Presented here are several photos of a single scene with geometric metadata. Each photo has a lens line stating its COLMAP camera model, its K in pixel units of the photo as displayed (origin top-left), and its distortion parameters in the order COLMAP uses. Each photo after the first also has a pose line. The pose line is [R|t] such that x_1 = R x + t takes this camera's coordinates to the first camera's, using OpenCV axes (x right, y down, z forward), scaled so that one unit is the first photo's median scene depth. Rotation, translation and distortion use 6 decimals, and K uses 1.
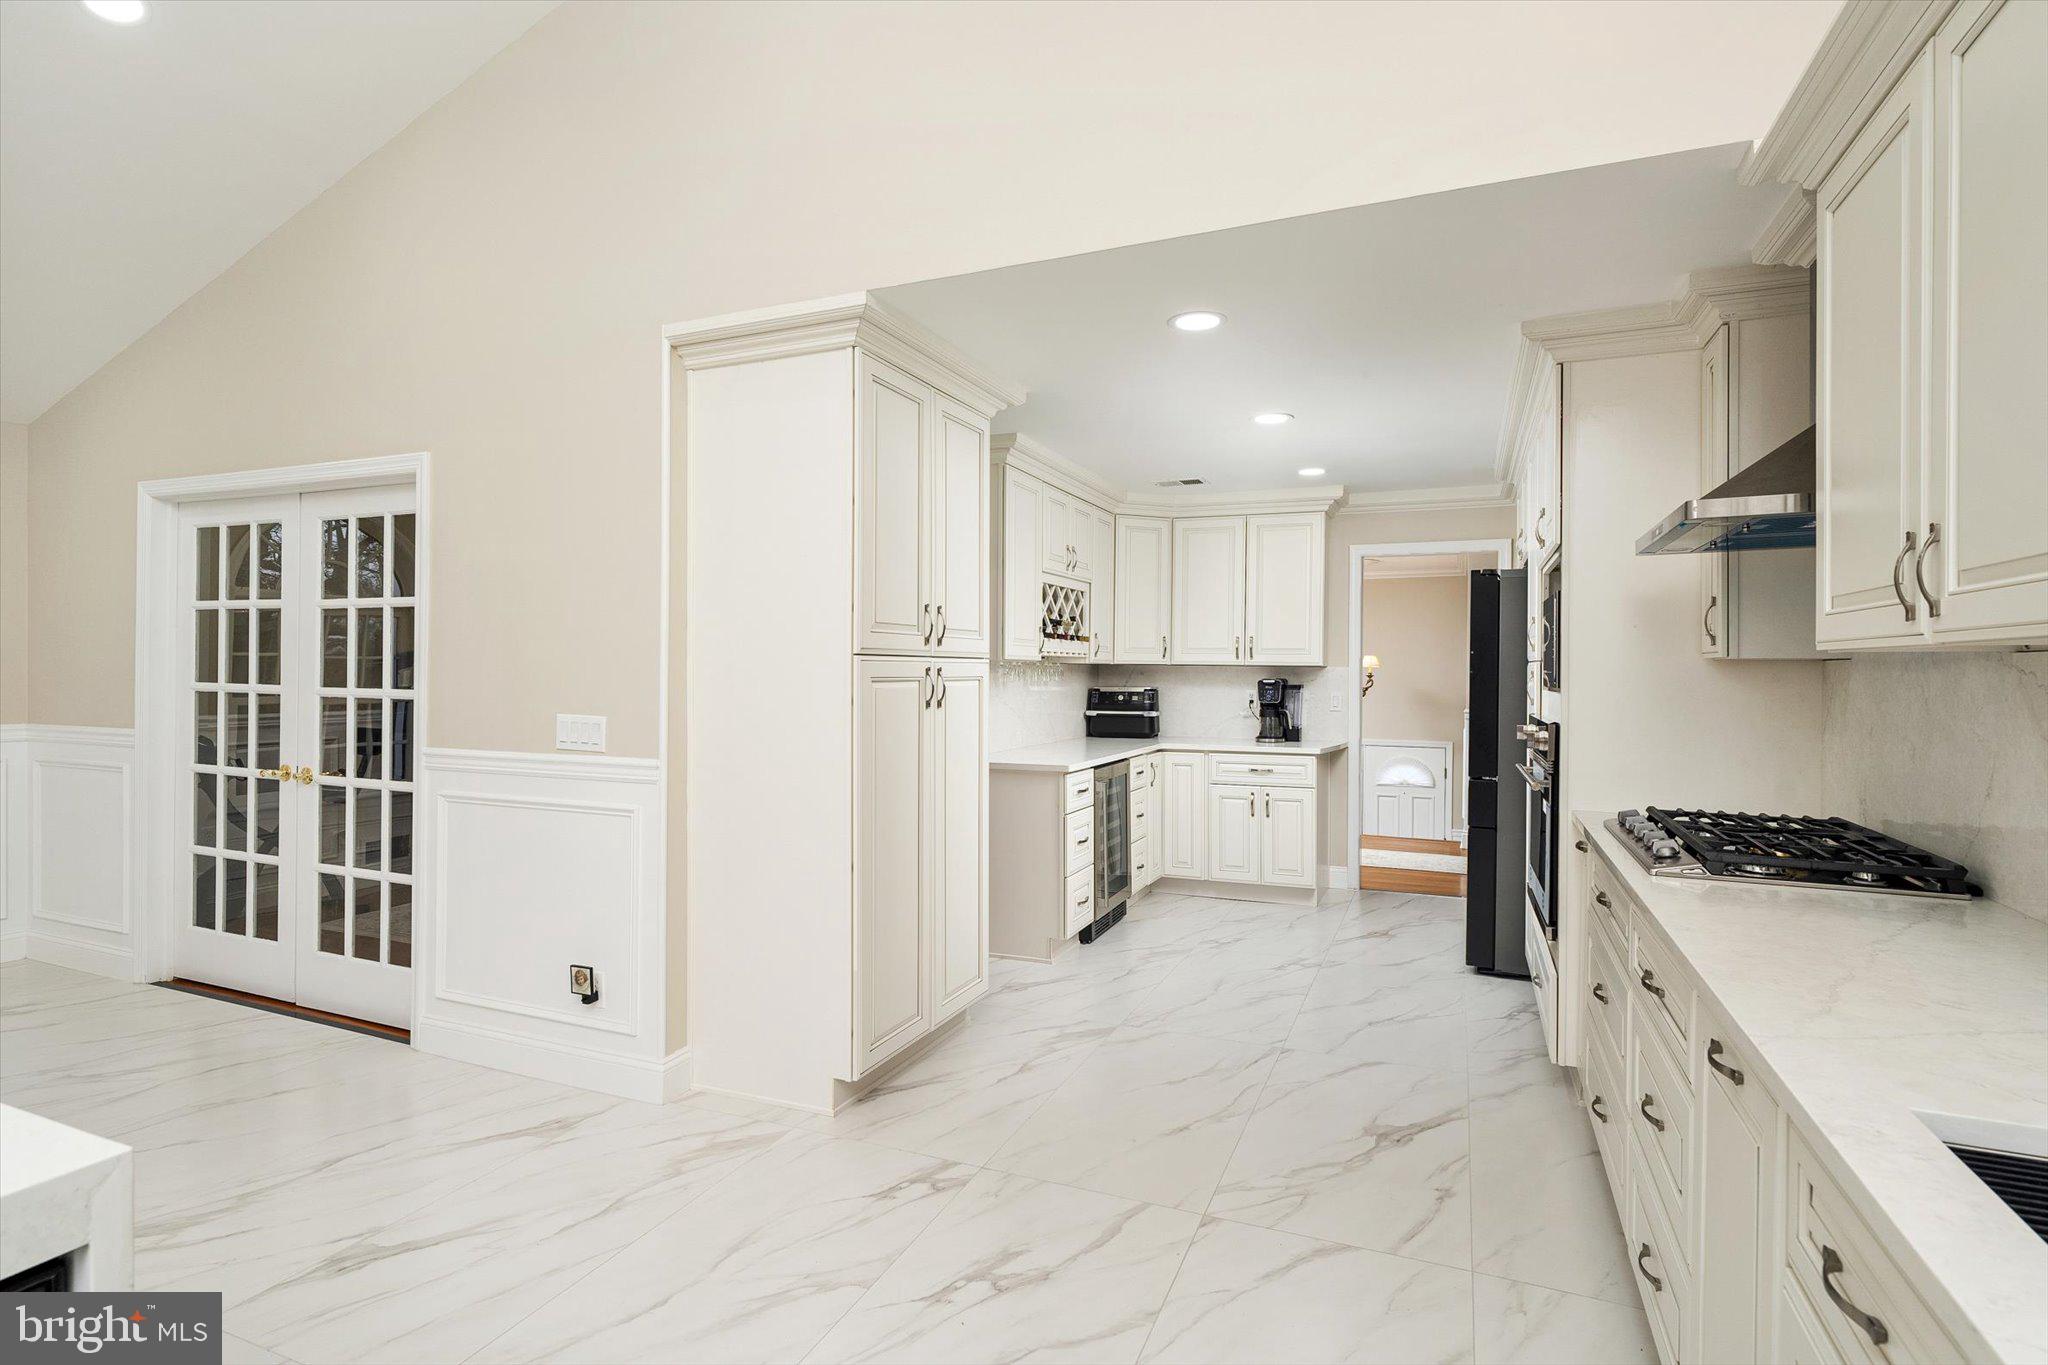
lens RADIAL K [[1044.5, 0, 1020.7], [0, 1044.5, 677.5], [0, 0, 1]] dist [-0.001835, 0.000014]
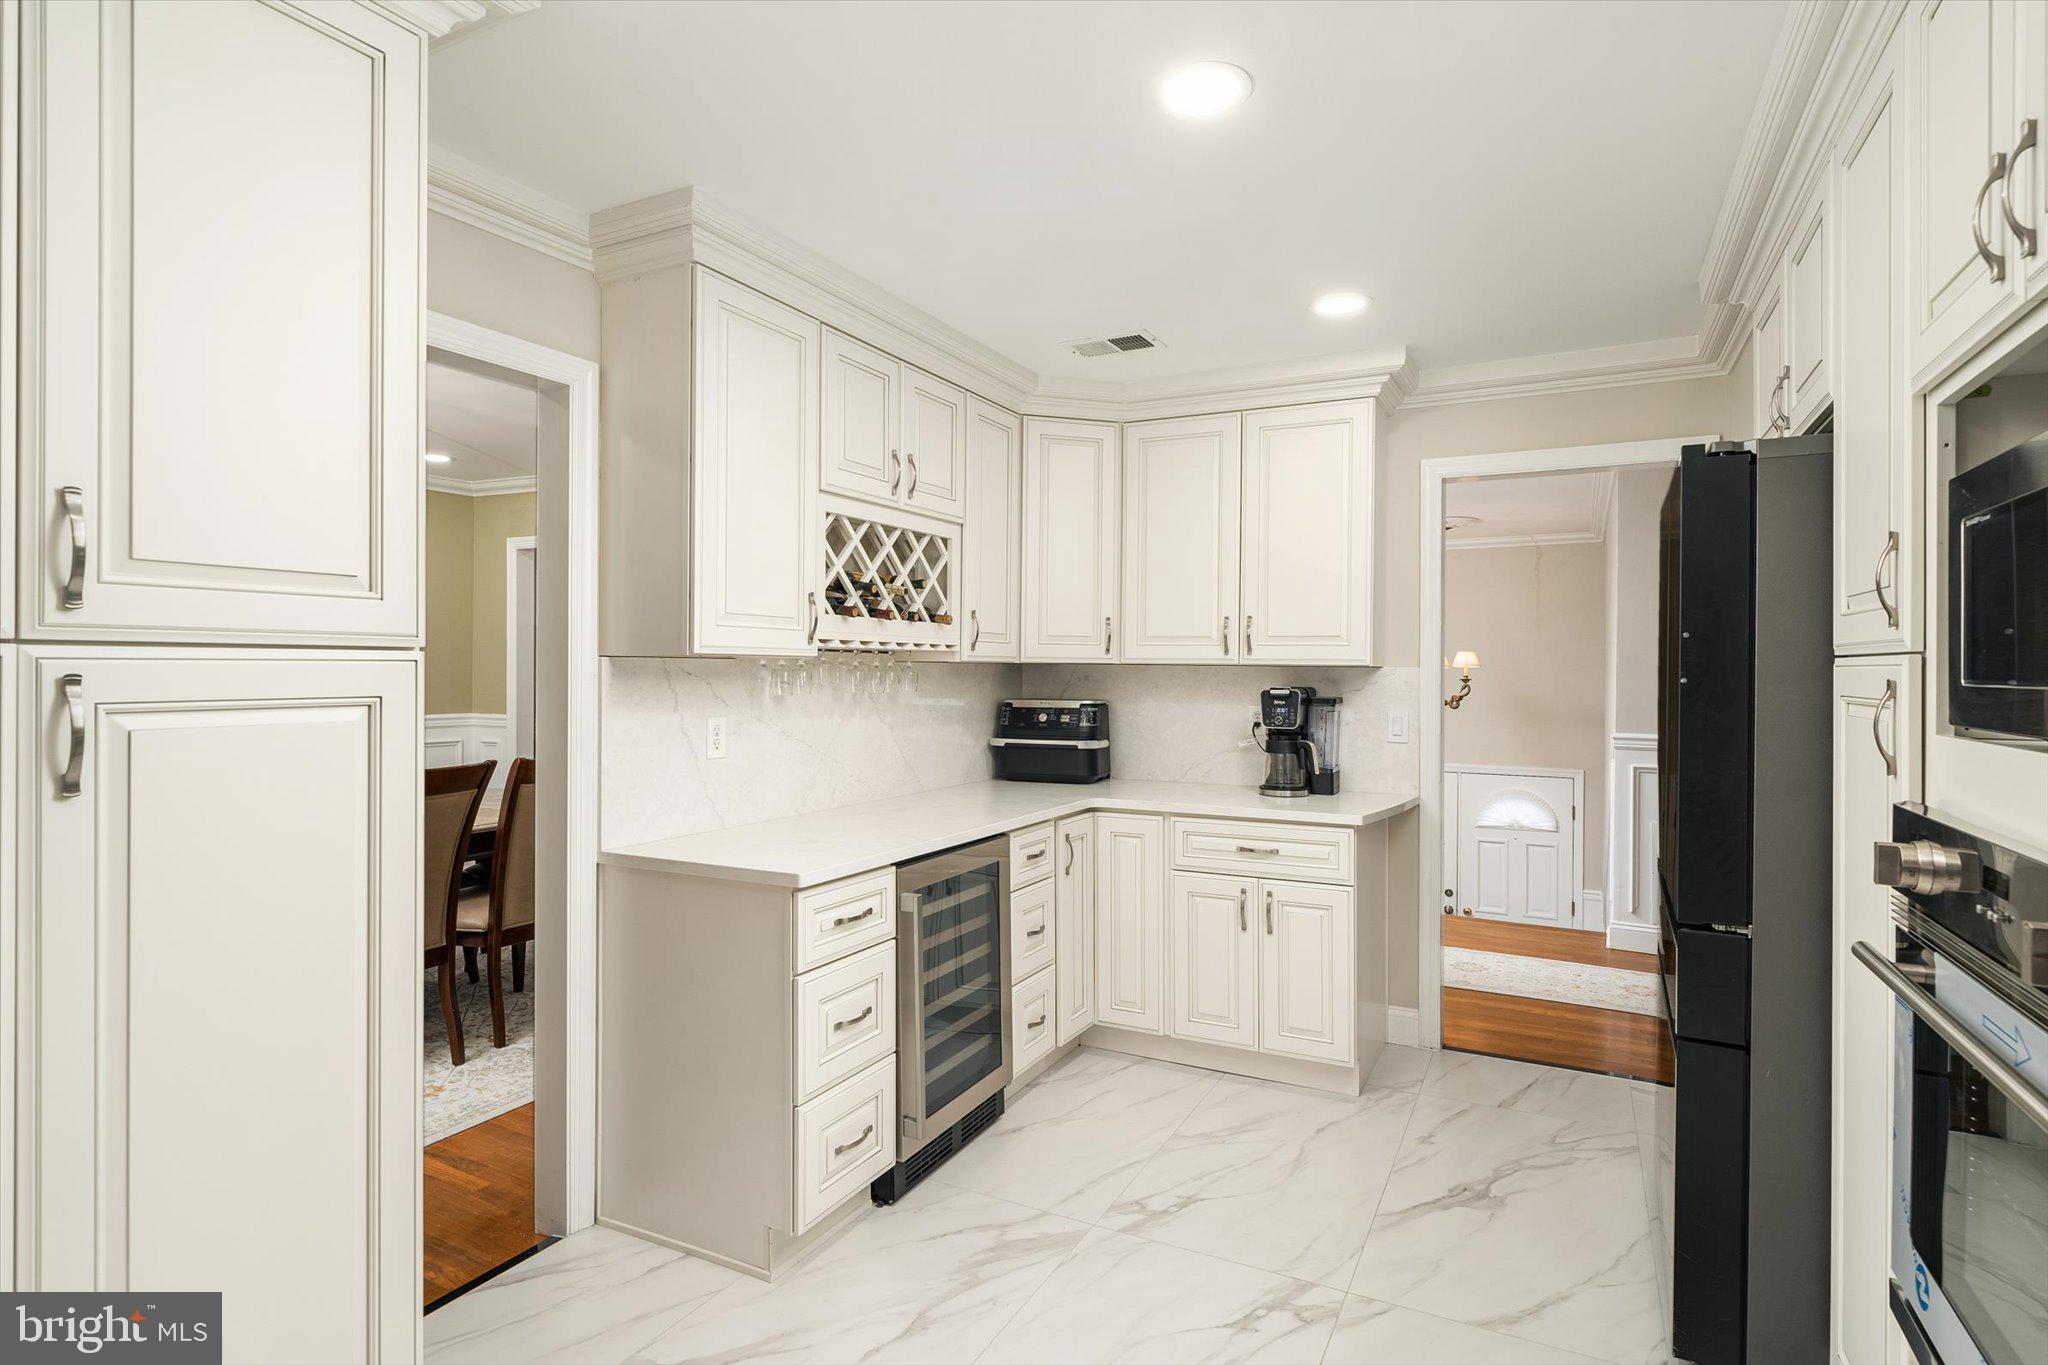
lens RADIAL K [[1044.5, 0, 1024.7], [0, 1044.5, 670.4], [0, 0, 1]] dist [-0.001835, 0.000014]
pose [[0.996432, -0.000908, -0.084397, 0.147437], [0.000389, 0.999981, -0.006164, -0.005036], [0.084401, 0.006109, 0.996413, 0.412163]]
